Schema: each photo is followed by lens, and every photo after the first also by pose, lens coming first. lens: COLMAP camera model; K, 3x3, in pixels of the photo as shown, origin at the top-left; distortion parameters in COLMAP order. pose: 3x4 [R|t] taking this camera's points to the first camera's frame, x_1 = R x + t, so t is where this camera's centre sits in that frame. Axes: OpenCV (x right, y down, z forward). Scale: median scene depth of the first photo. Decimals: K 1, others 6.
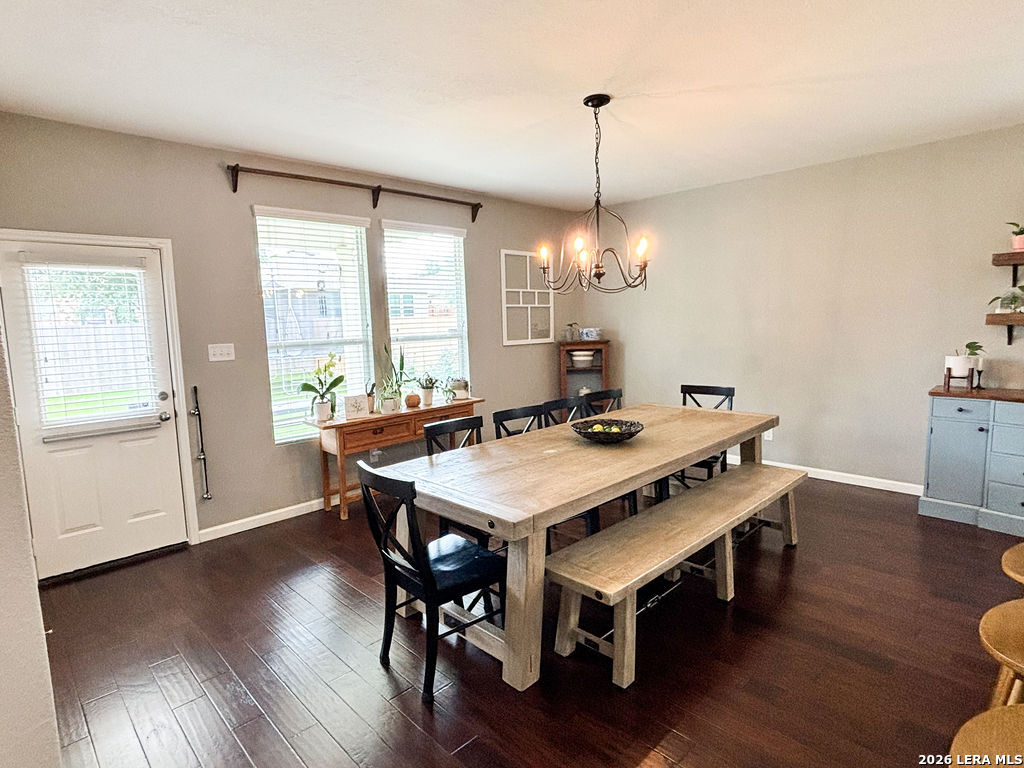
lens RADIAL K [[547.1, 0, 508.1], [0, 547.1, 383.4], [0, 0, 1]] dist [-0.009600, 0.001220]
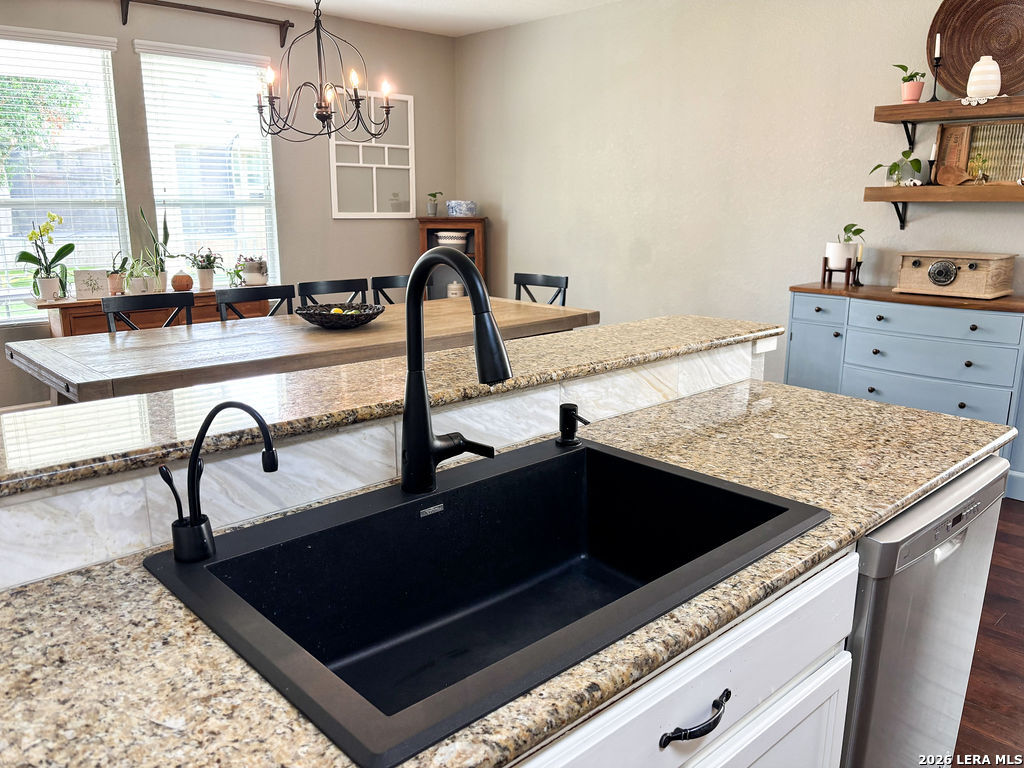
lens RADIAL K [[799.7, 0, 507.6], [0, 799.7, 391.2], [0, 0, 1]] dist [-0.005575, -0.012093]
pose [[0.998682, 0.039949, -0.032223, 0.365524], [-0.035996, 0.992700, 0.115113, 0.041035], [0.036586, -0.113801, 0.992830, -0.146974]]
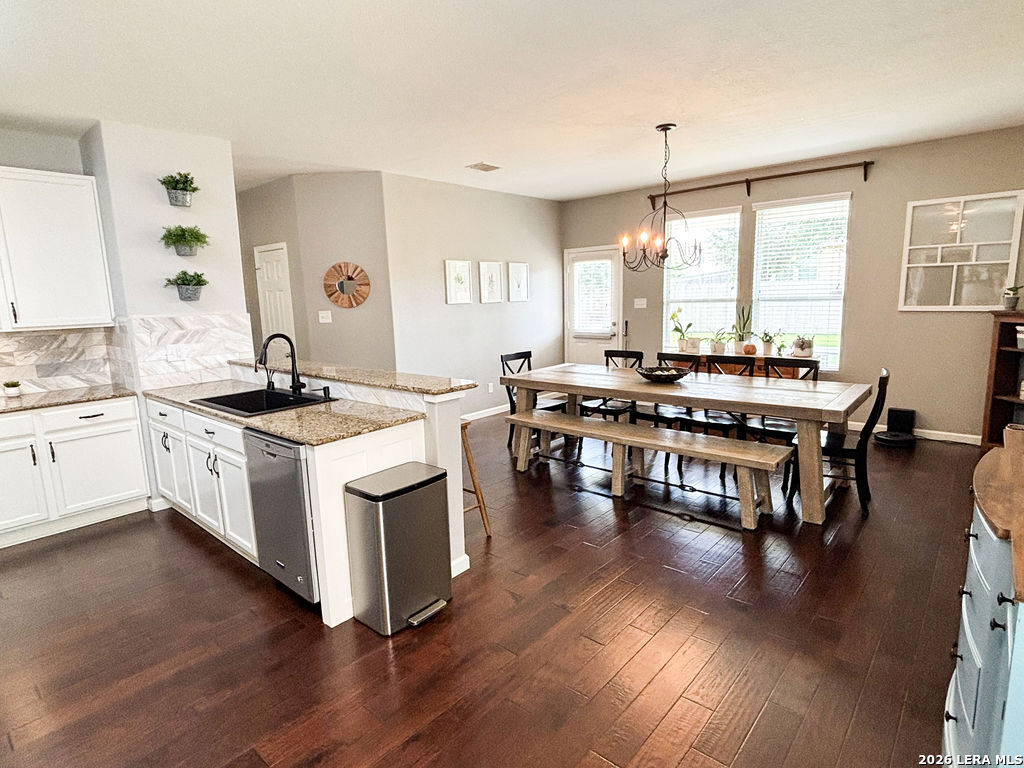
lens RADIAL K [[547.1, 0, 505.8], [0, 547.1, 390.4], [0, 0, 1]] dist [-0.009600, 0.001220]
pose [[0.062875, 0.198864, -0.978008, 1.132408], [-0.089247, 0.977141, 0.192950, -0.075215], [0.994023, 0.075152, 0.079186, 0.388419]]
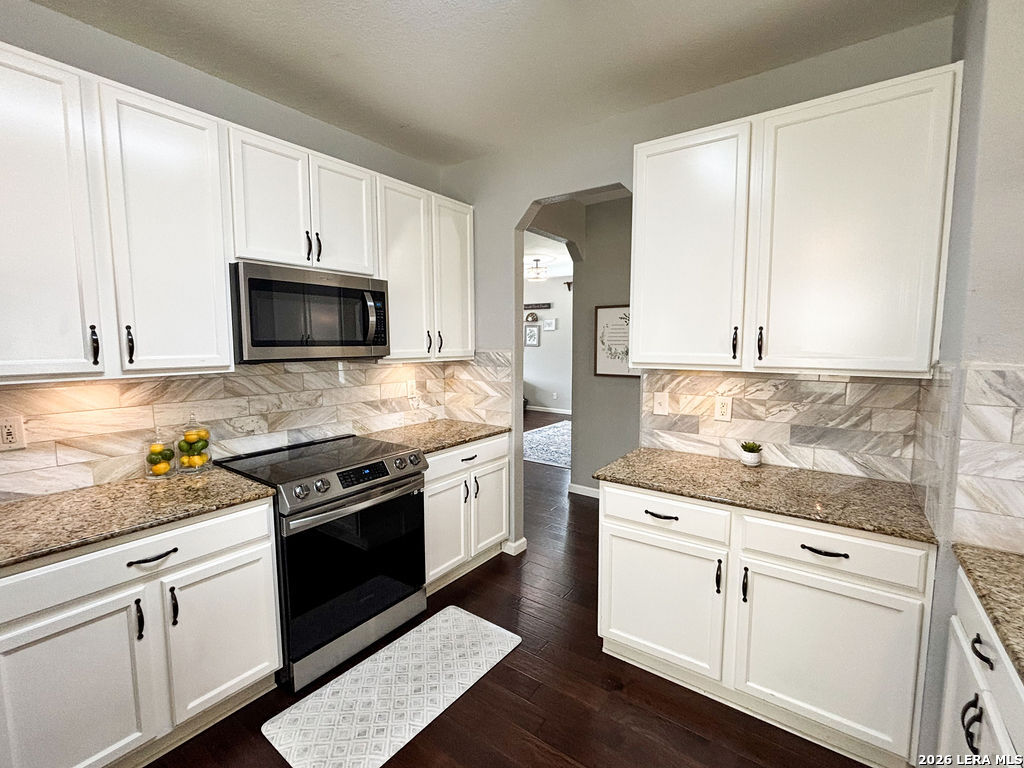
lens RADIAL K [[458.3, 0, 514.0], [0, 458.3, 384.5], [0, 0, 1]] dist [-0.008814, 0.000629]
pose [[-0.986025, 0.046628, -0.159940, 0.558993], [0.010999, 0.976160, 0.216774, -0.023486], [0.166235, 0.211986, -0.963031, 0.091922]]
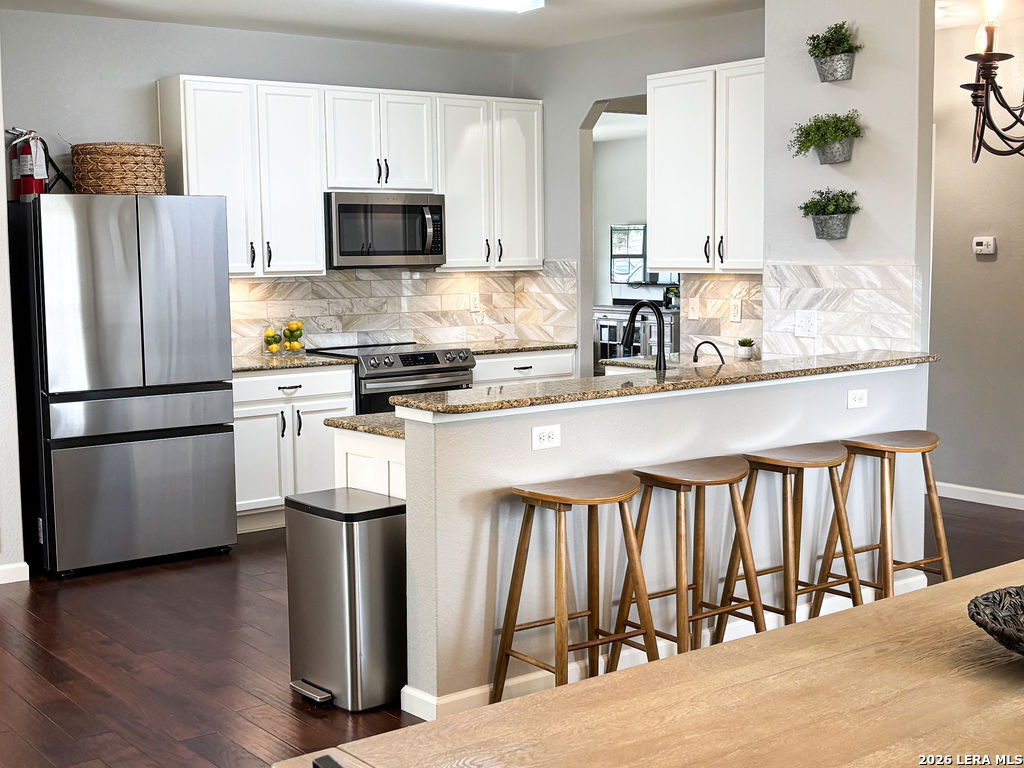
lens RADIAL K [[1340.0, 0, 508.8], [0, 1340.0, 403.6], [0, 0, 1]] dist [-0.000703, 0.000000]
pose [[-0.991819, 0.027160, 0.124726, 0.311840], [0.055458, 0.971752, 0.229396, -0.164248], [-0.114972, 0.234437, -0.965309, 1.296493]]
